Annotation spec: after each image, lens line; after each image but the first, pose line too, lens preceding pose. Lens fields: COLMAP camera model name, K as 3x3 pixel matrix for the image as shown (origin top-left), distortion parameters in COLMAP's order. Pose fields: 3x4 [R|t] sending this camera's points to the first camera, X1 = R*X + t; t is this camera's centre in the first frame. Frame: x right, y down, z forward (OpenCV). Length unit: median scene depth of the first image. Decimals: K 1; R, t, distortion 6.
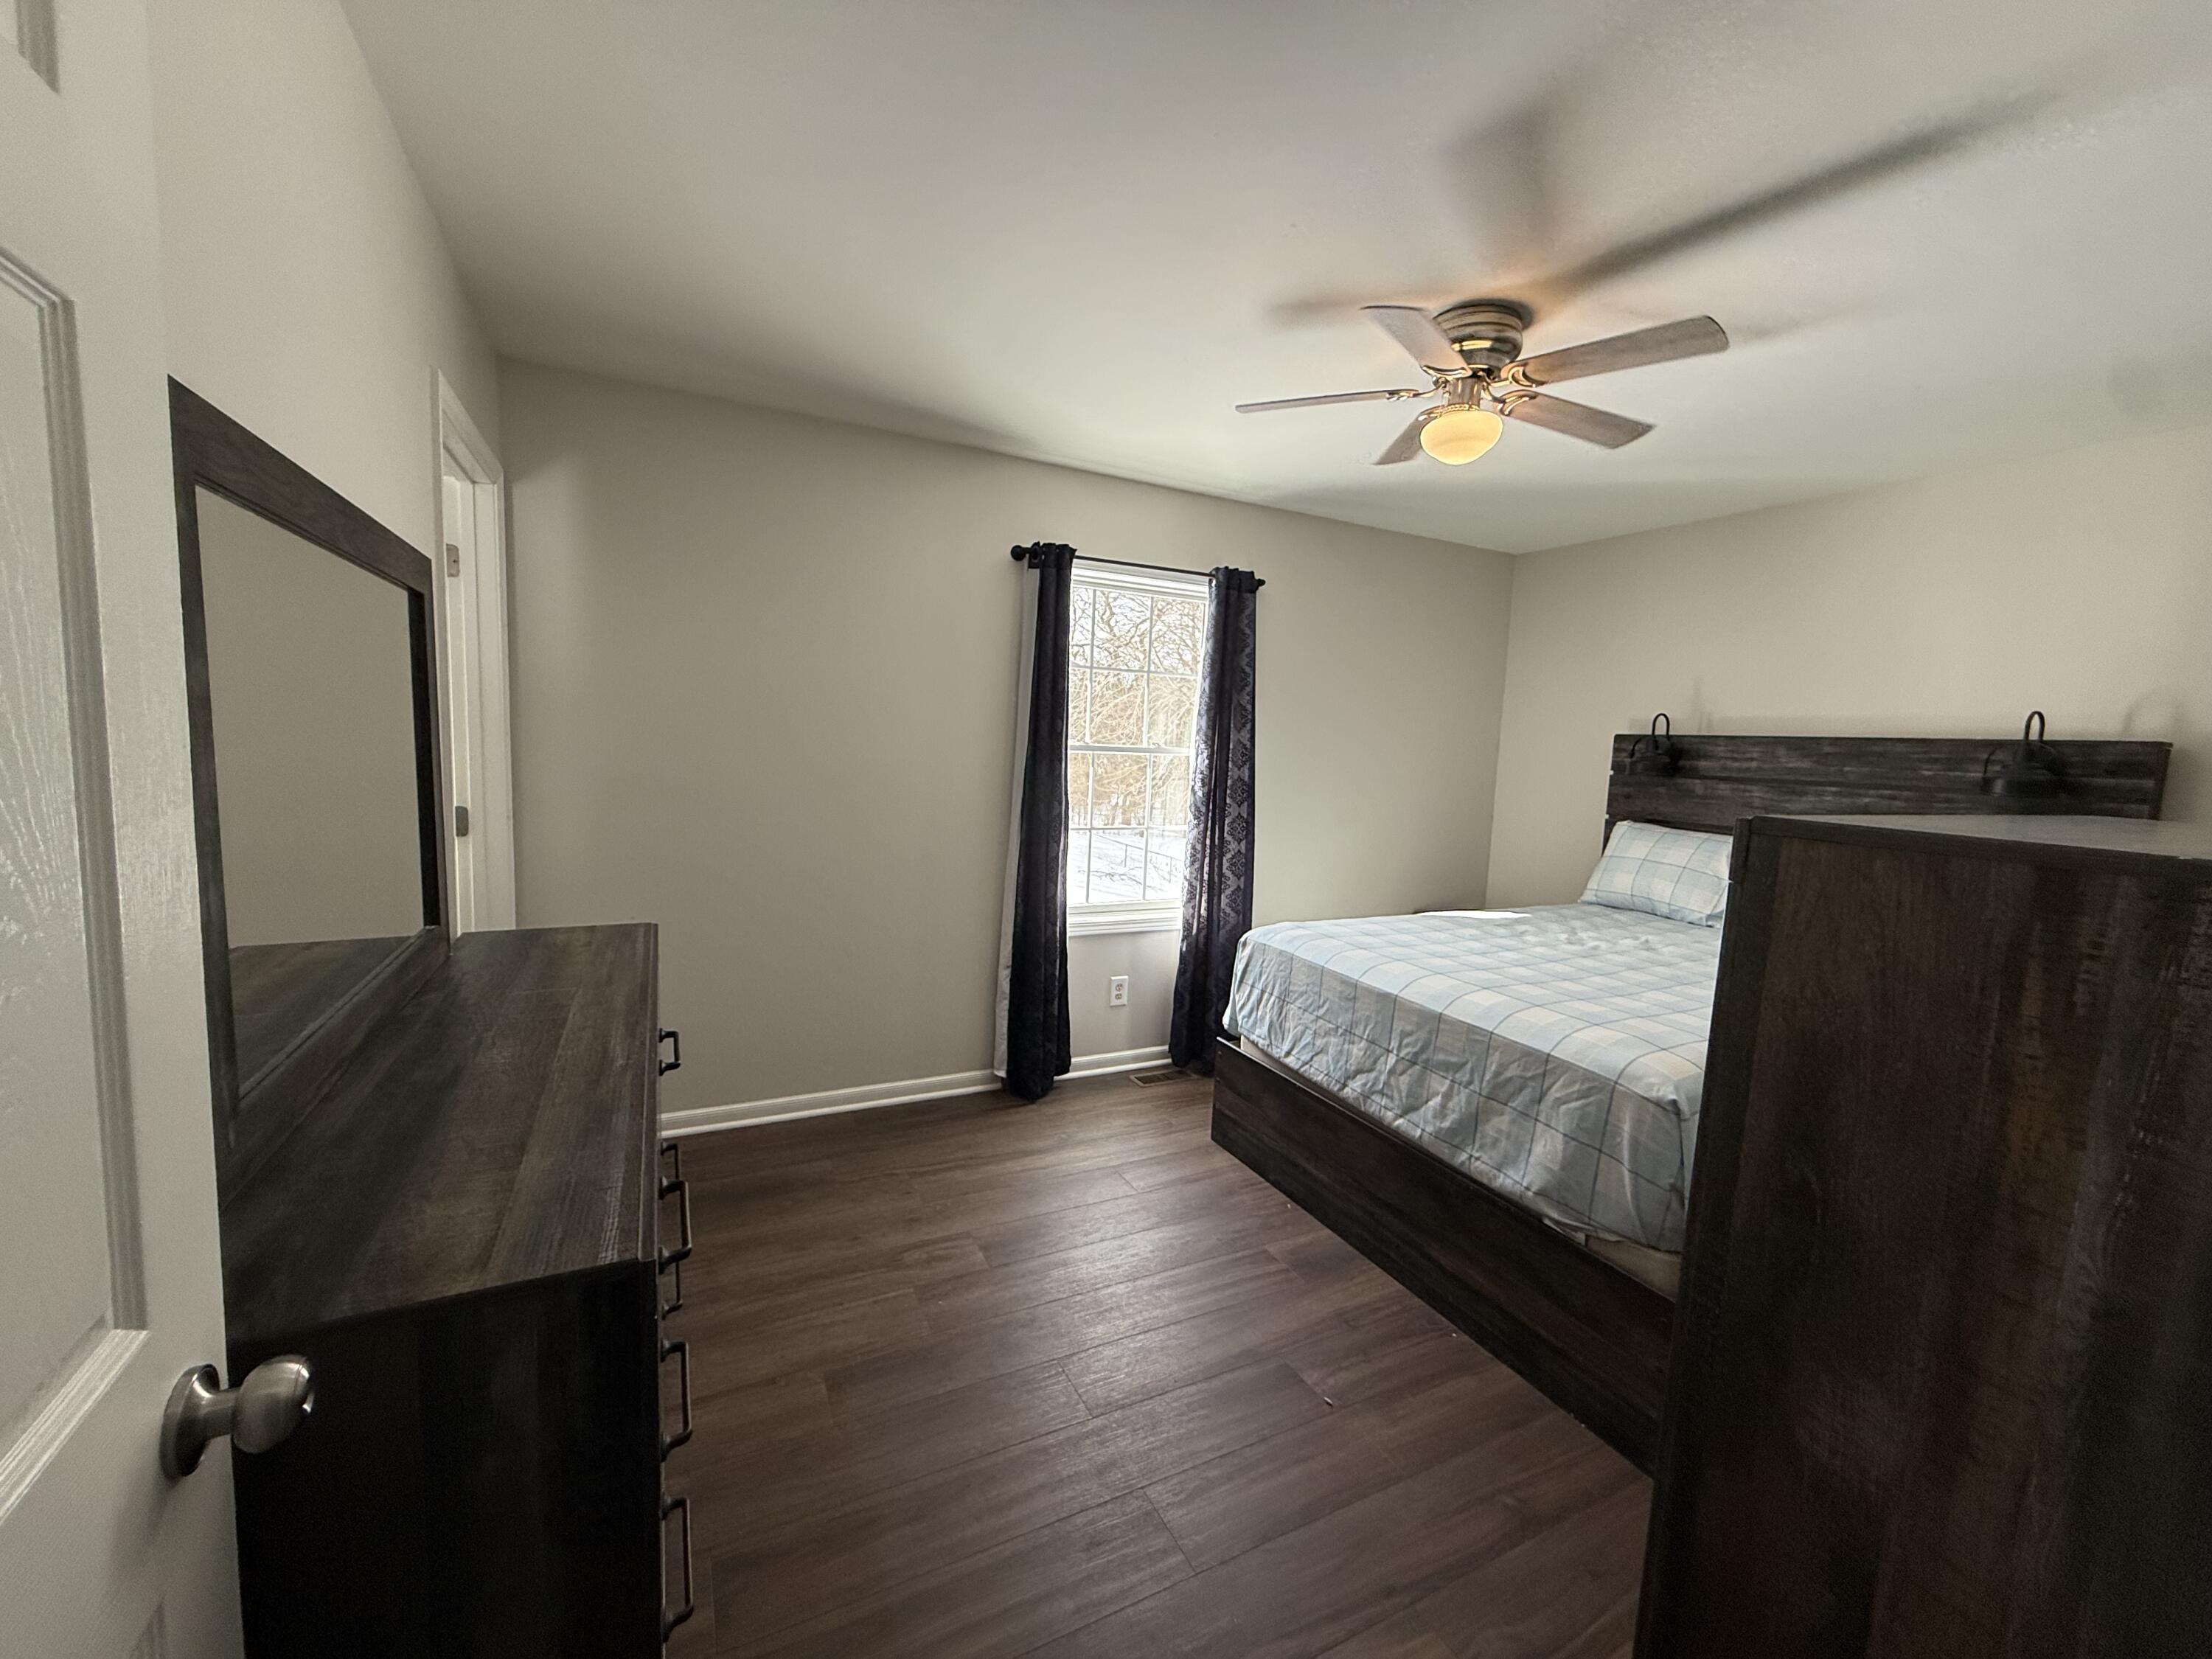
lens RADIAL K [[890.1, 0, 1092.4], [0, 890.1, 824.1], [0, 0, 1]] dist [0.002775, -0.000750]
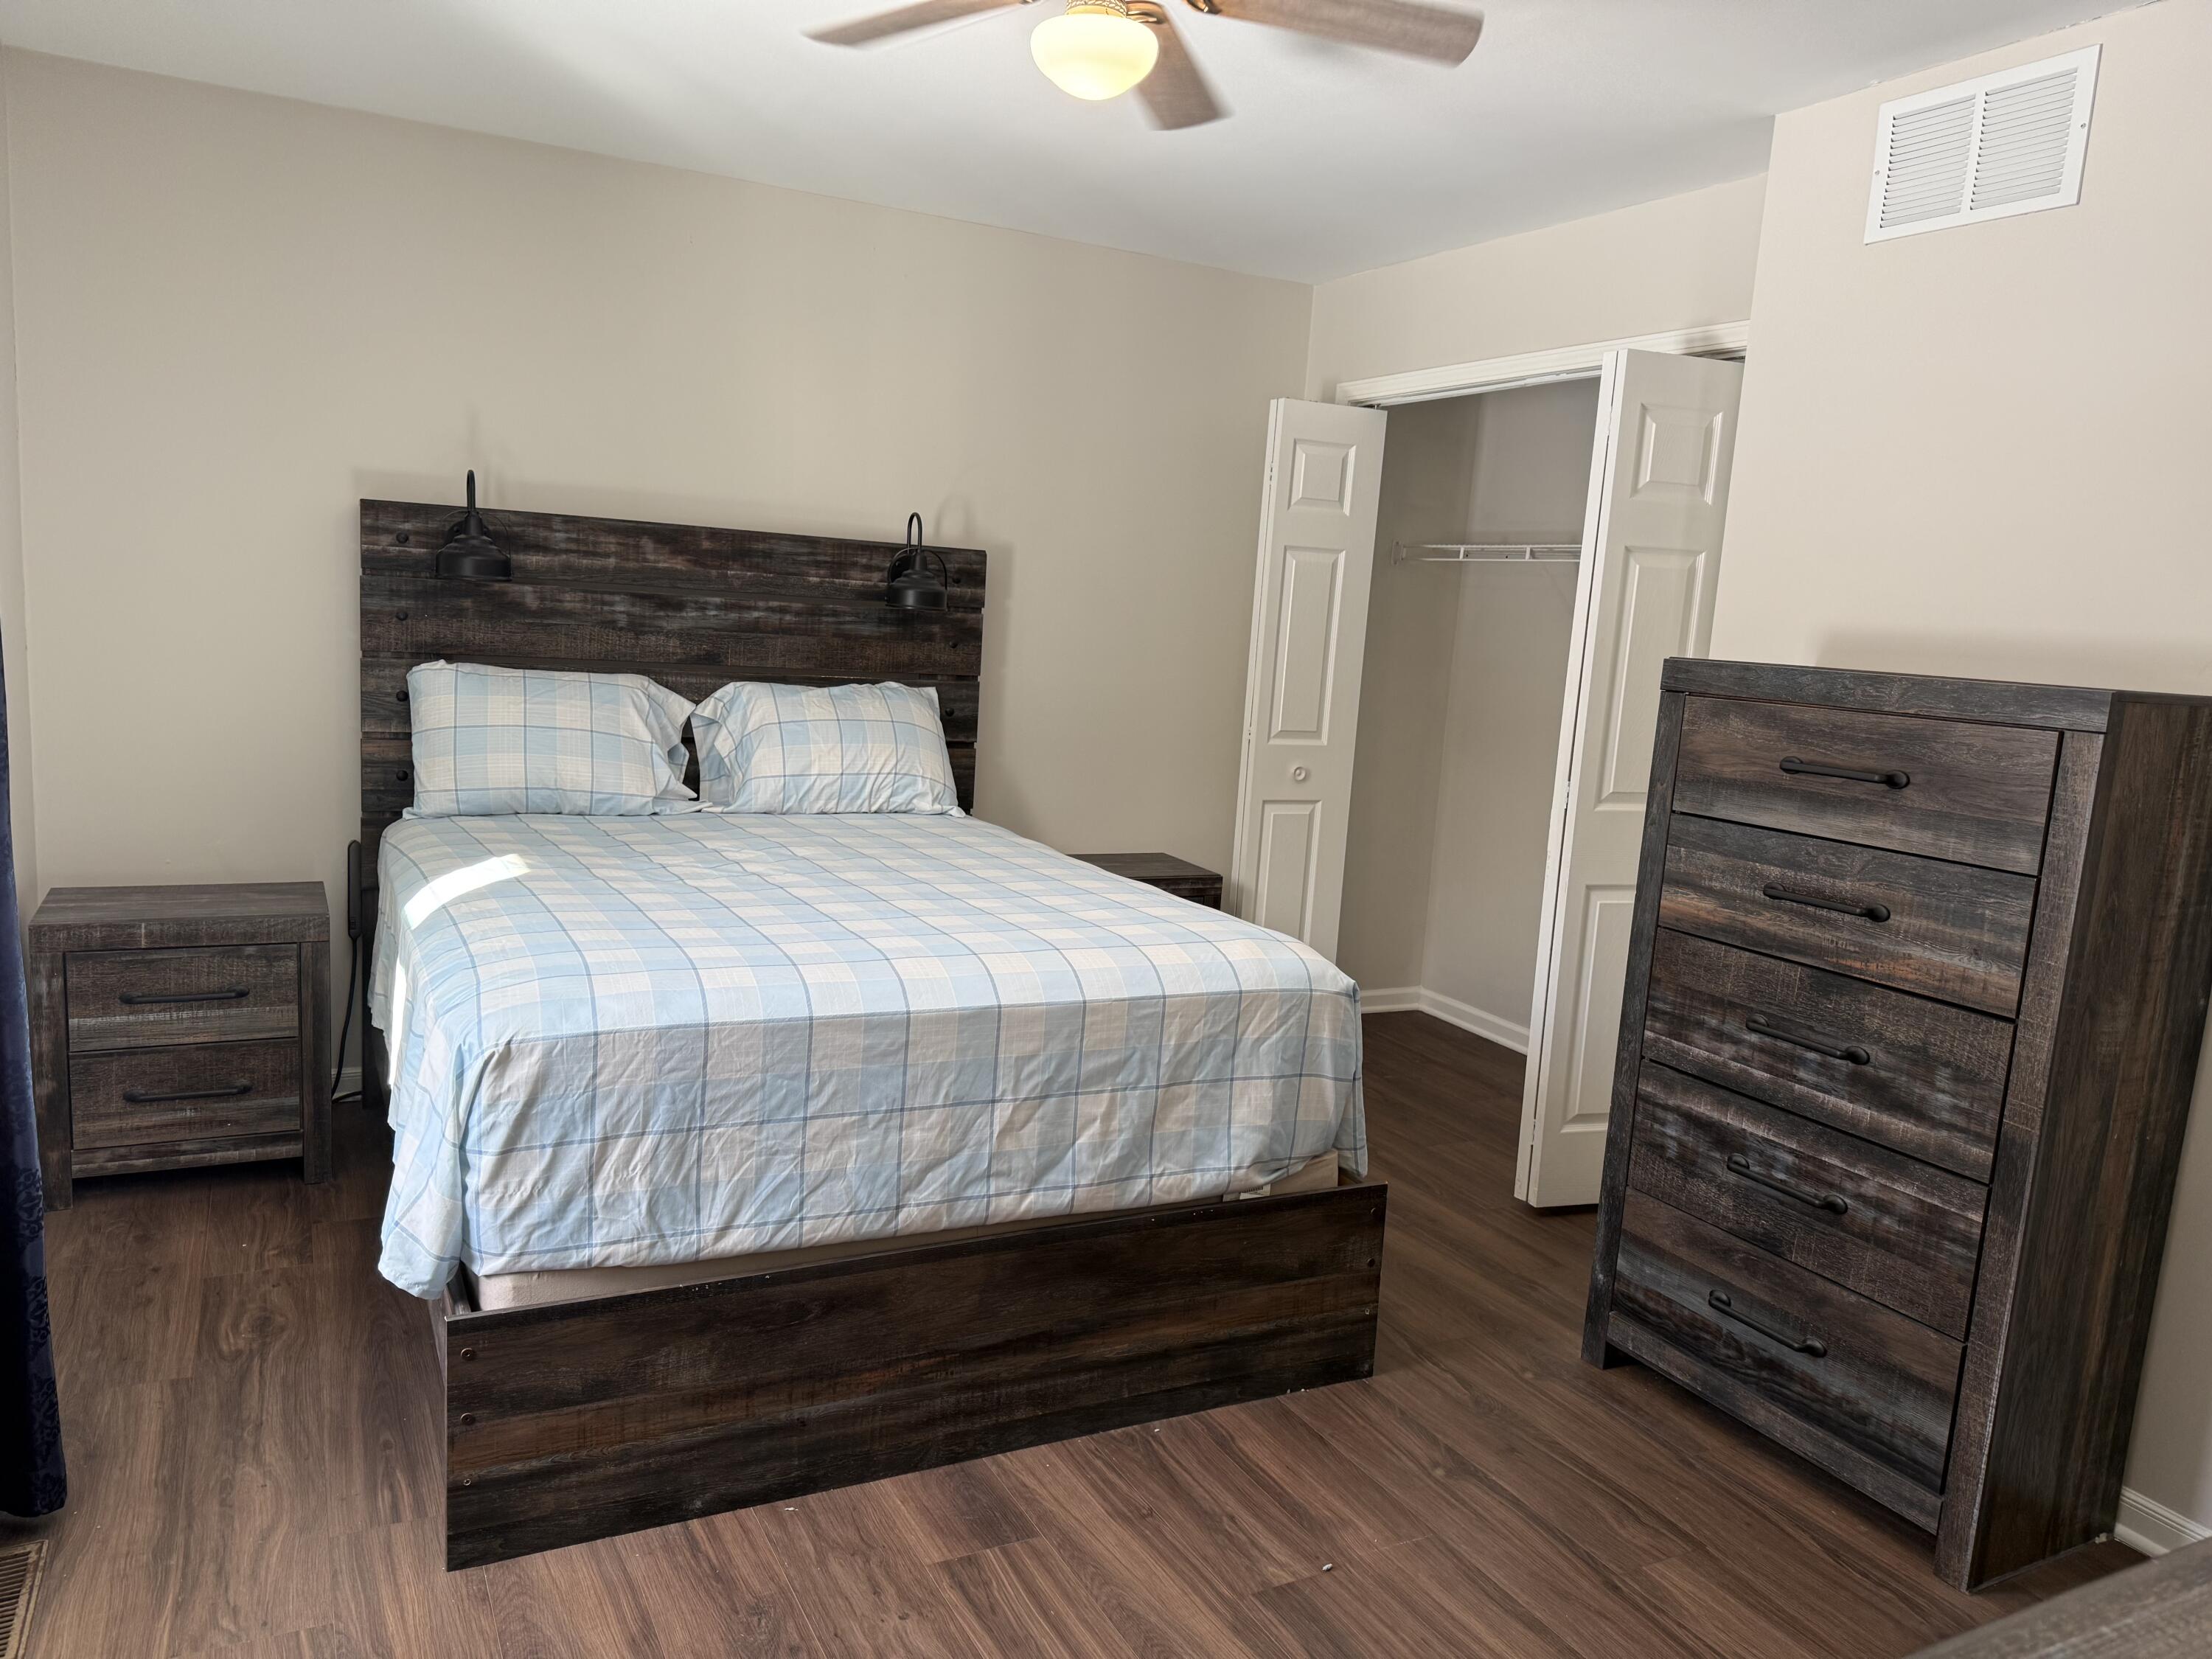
lens RADIAL K [[1578.0, 0, 1111.3], [0, 1578.0, 820.7], [0, 0, 1]] dist [0.074586, -0.091252]
pose [[-0.033820, -0.182543, 0.982616, -0.658828], [0.031888, 0.982481, 0.183616, -0.116944], [-0.998919, 0.037544, -0.027406, 0.934497]]
